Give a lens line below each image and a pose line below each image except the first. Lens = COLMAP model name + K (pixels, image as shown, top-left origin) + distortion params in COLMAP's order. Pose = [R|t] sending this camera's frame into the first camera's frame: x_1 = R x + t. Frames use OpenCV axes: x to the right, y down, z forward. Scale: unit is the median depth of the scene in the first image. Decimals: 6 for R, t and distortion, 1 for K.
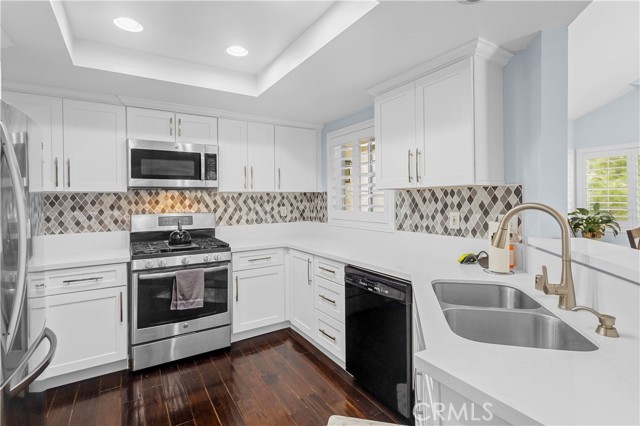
lens RADIAL K [[306.8, 0, 319.9], [0, 306.8, 200.6], [0, 0, 1]] dist [0.003456, 0.000403]
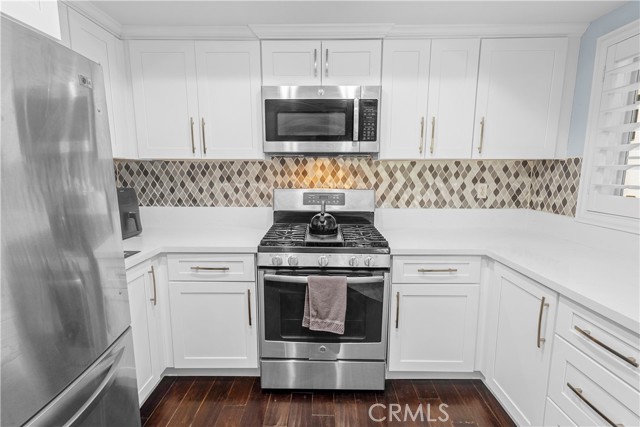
lens RADIAL K [[298.9, 0, 322.8], [0, 298.9, 213.0], [0, 0, 1]] dist [0.002615, 0.000379]
pose [[0.843948, 0.088391, -0.529093, -0.082094], [-0.013642, 0.989548, 0.143554, -0.004698], [0.536252, -0.113934, 0.836333, 0.384838]]
